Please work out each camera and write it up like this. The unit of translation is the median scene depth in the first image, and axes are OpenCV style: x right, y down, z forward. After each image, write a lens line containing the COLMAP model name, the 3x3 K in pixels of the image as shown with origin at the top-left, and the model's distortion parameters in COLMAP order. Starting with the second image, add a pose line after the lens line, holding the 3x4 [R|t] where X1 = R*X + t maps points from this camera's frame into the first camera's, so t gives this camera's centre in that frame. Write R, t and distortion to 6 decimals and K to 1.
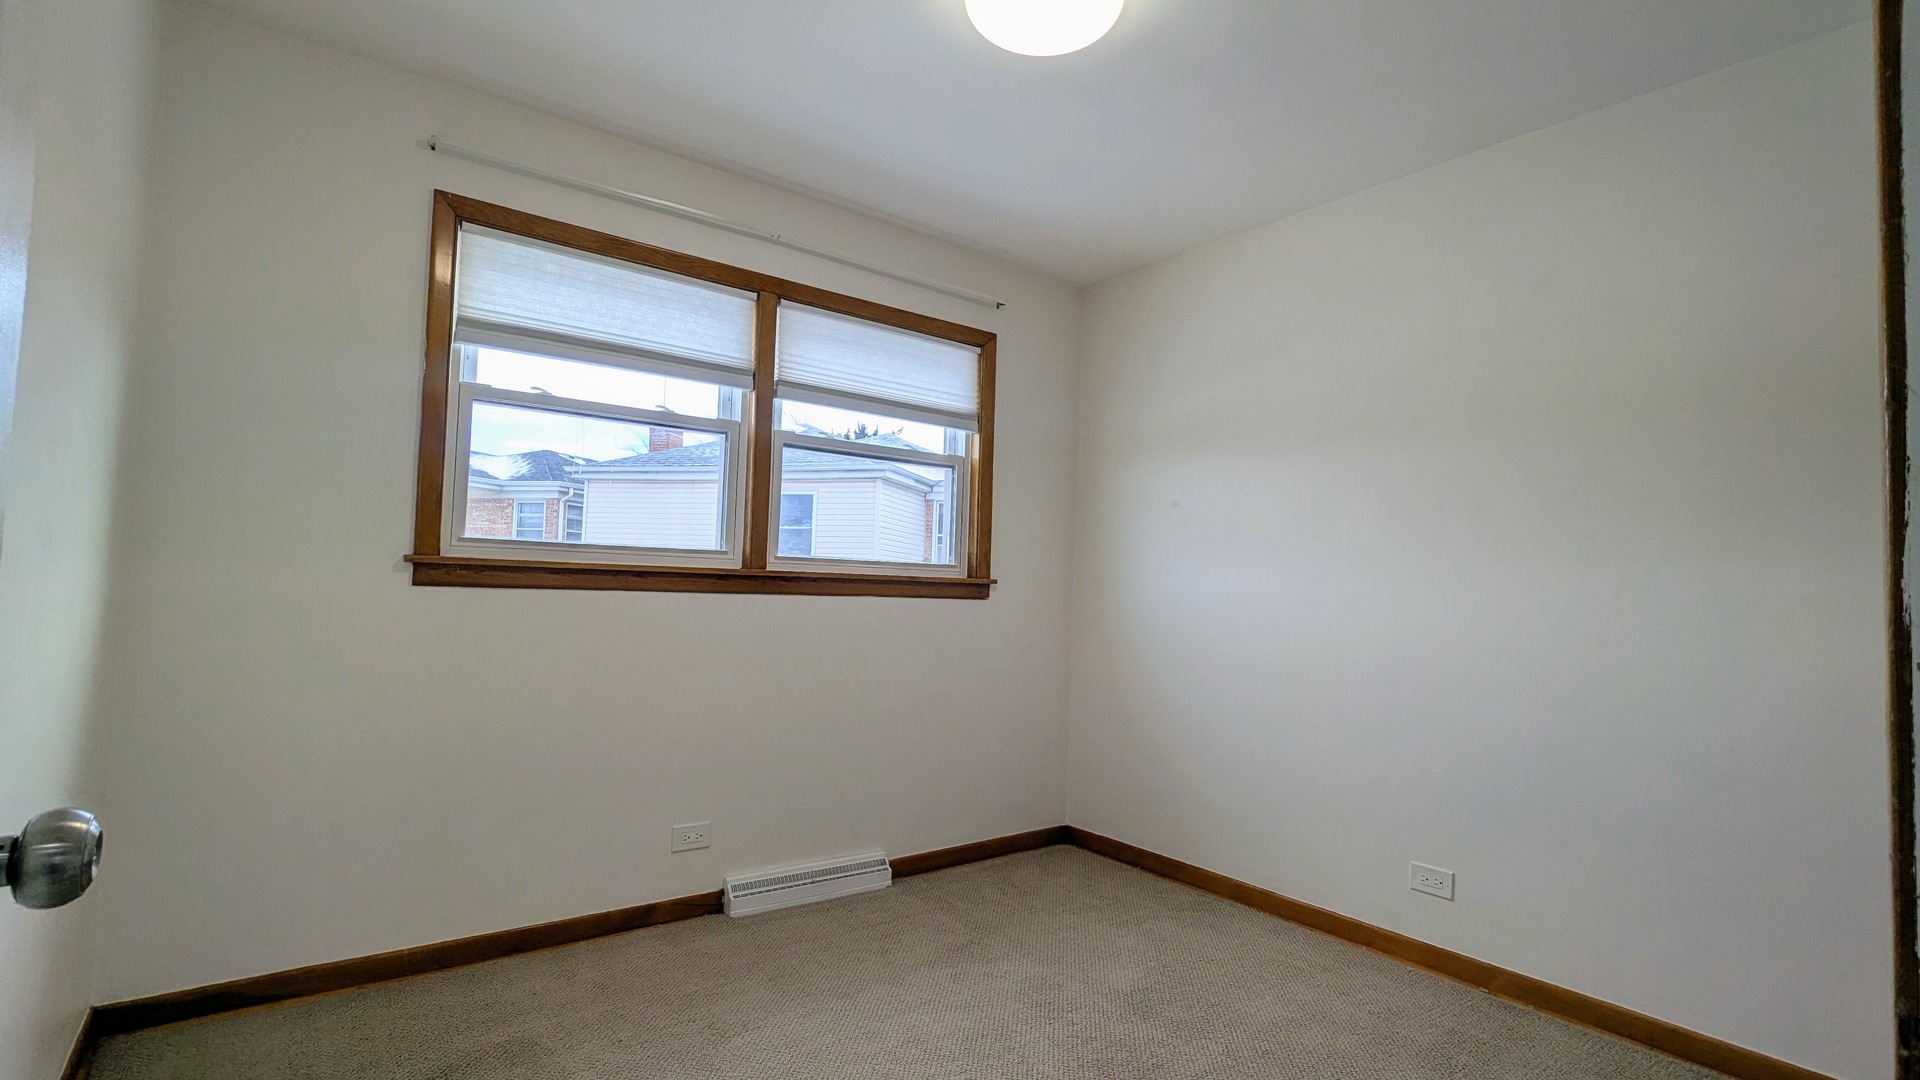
lens RADIAL K [[907.2, 0, 955.7], [0, 907.2, 542.7], [0, 0, 1]] dist [0.000249, 0.000221]
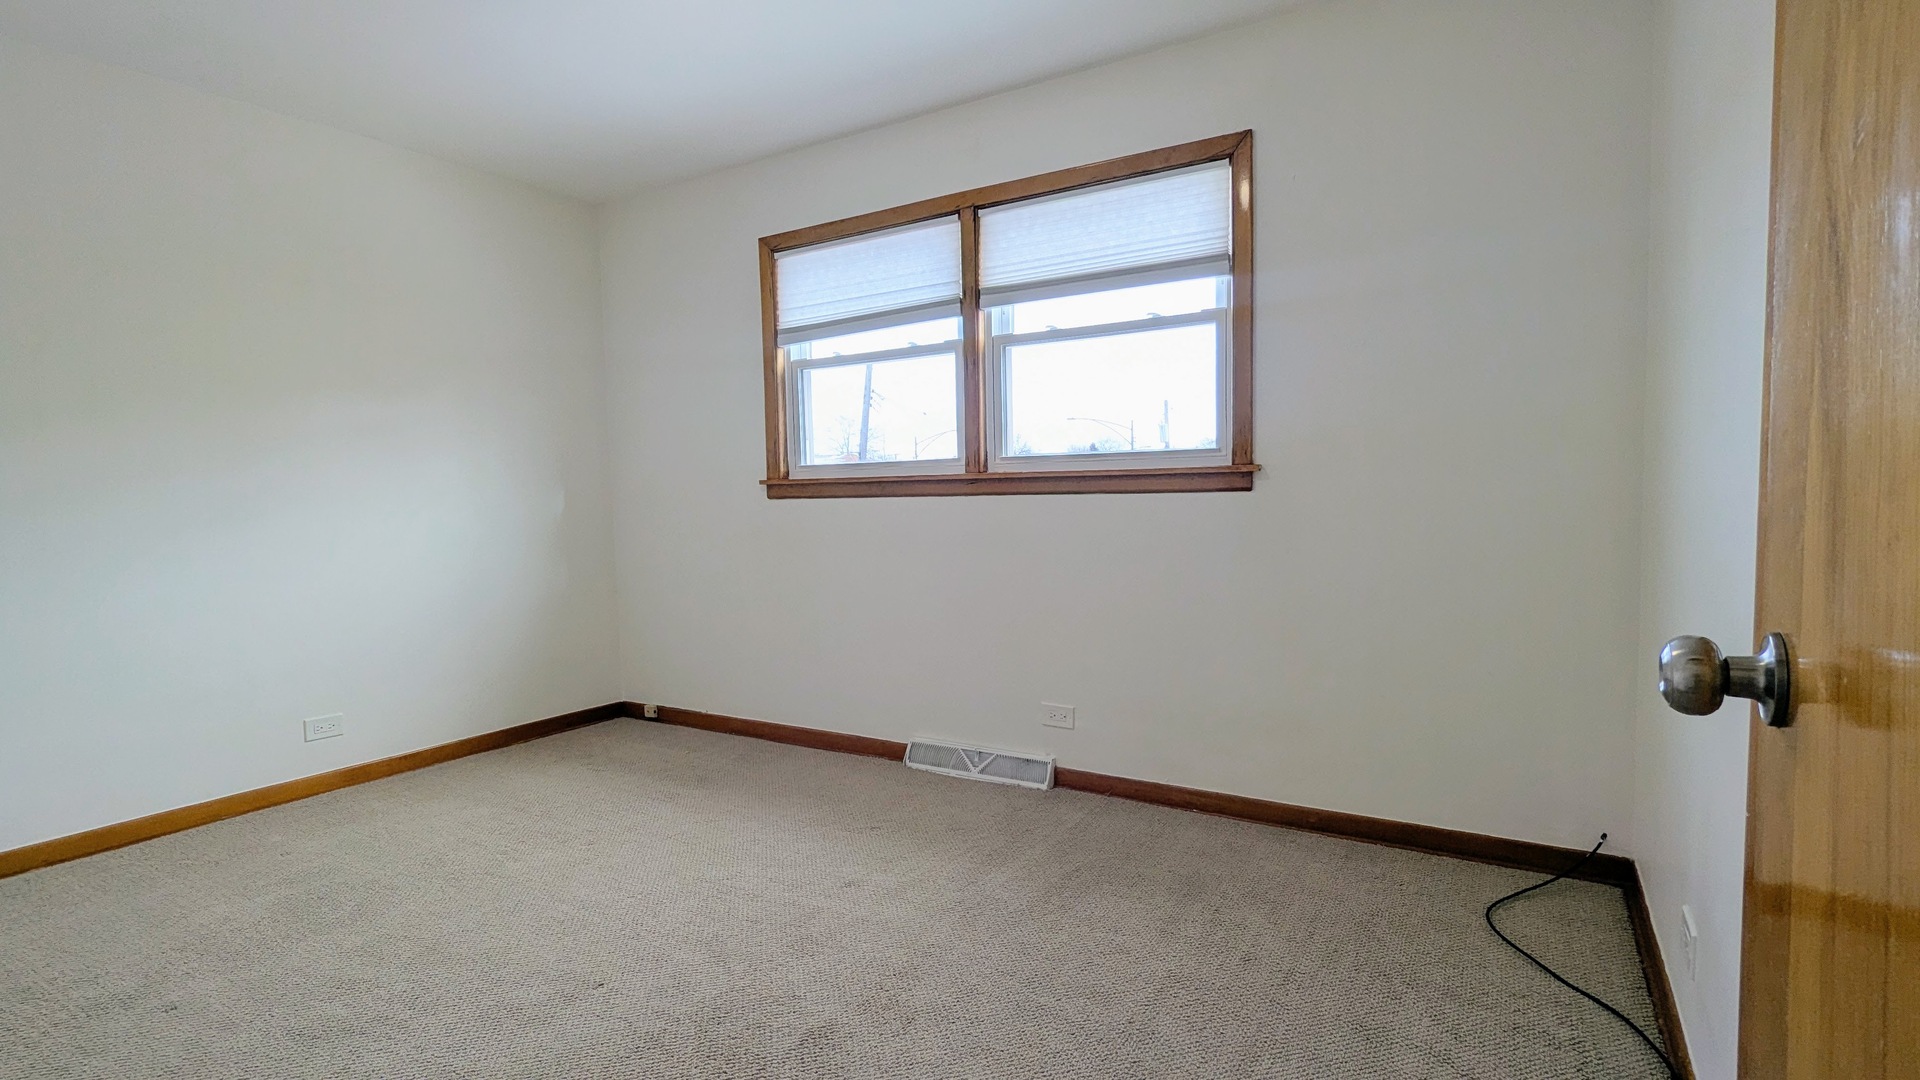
lens RADIAL K [[907.2, 0, 954.7], [0, 907.2, 541.0], [0, 0, 1]] dist [0.000249, 0.000221]
pose [[0.355221, 0.017624, -0.934616, 0.775114], [0.082667, 0.995313, 0.050188, 0.052536], [0.931120, -0.095090, 0.352099, 0.576718]]
